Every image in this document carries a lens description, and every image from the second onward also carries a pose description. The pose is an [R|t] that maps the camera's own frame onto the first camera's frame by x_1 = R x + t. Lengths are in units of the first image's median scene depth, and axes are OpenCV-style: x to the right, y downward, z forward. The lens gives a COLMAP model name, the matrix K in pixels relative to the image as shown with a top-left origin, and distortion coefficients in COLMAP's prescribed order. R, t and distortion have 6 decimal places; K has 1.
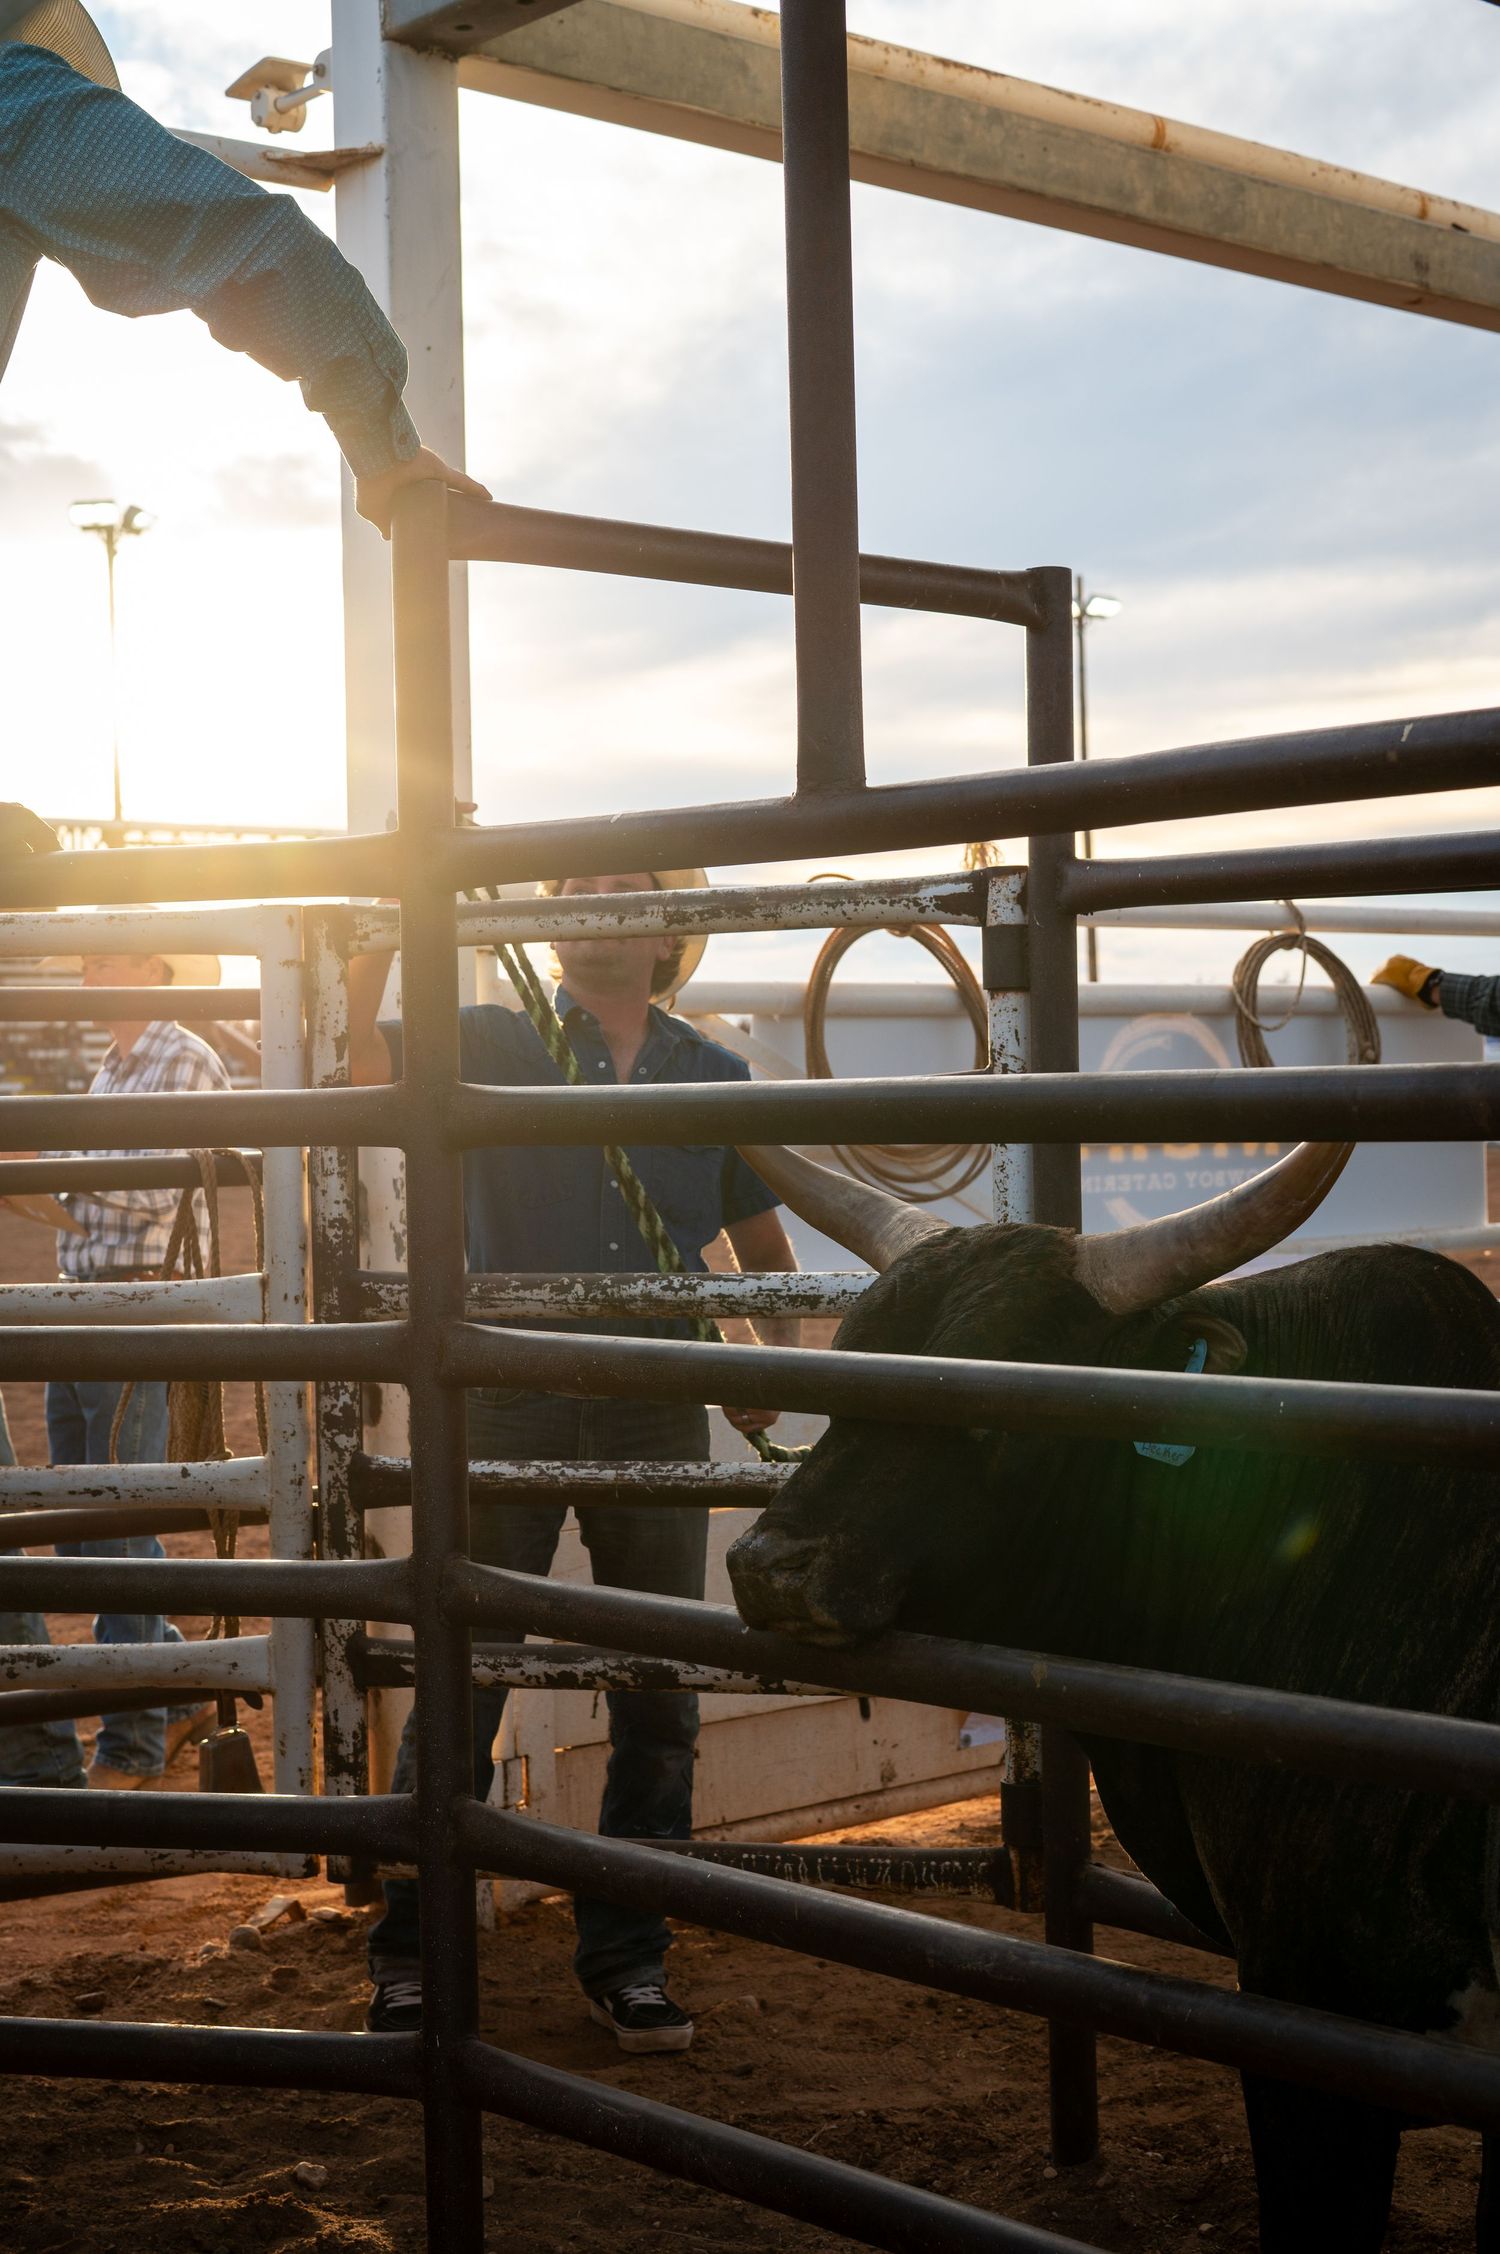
lens RADIAL K [[3163.7, 0, 736.8], [0, 3163.7, 1119.1], [0, 0, 1]] dist [-0.020208, 0.000000]
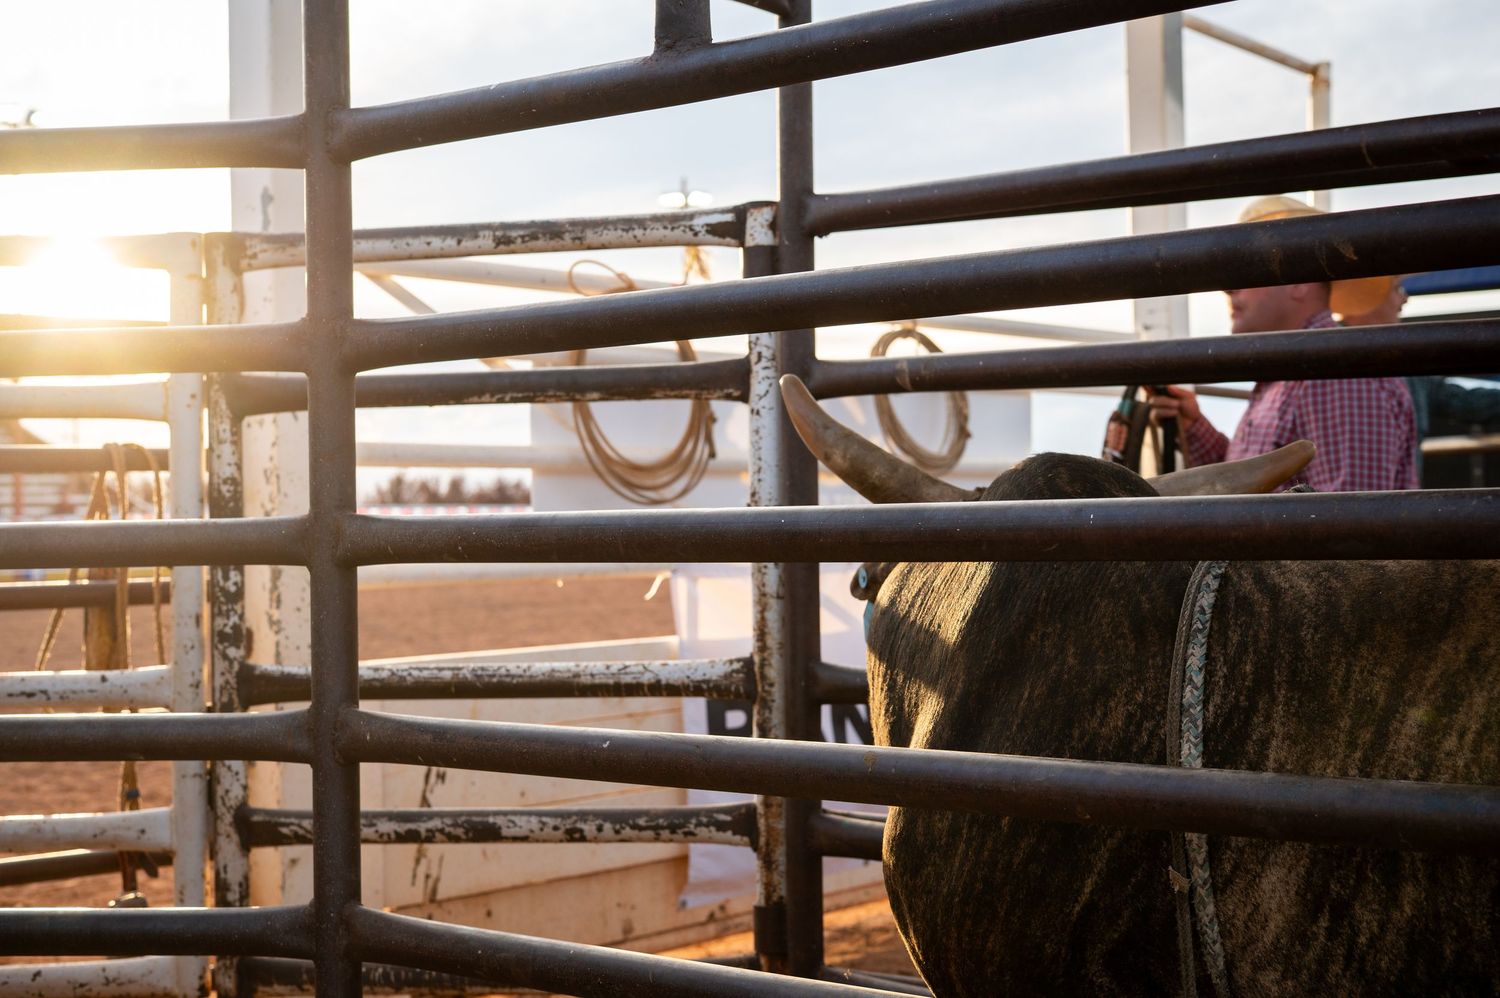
lens RADIAL K [[2105.4, 0, 760.9], [0, 2105.4, 504.7], [0, 0, 1]] dist [-0.020208, 0.000000]
pose [[0.989099, 0.005870, 0.147135, -0.039322], [-0.003037, 0.999806, -0.019470, 0.058394], [-0.147220, 0.018811, 0.988925, 0.133063]]
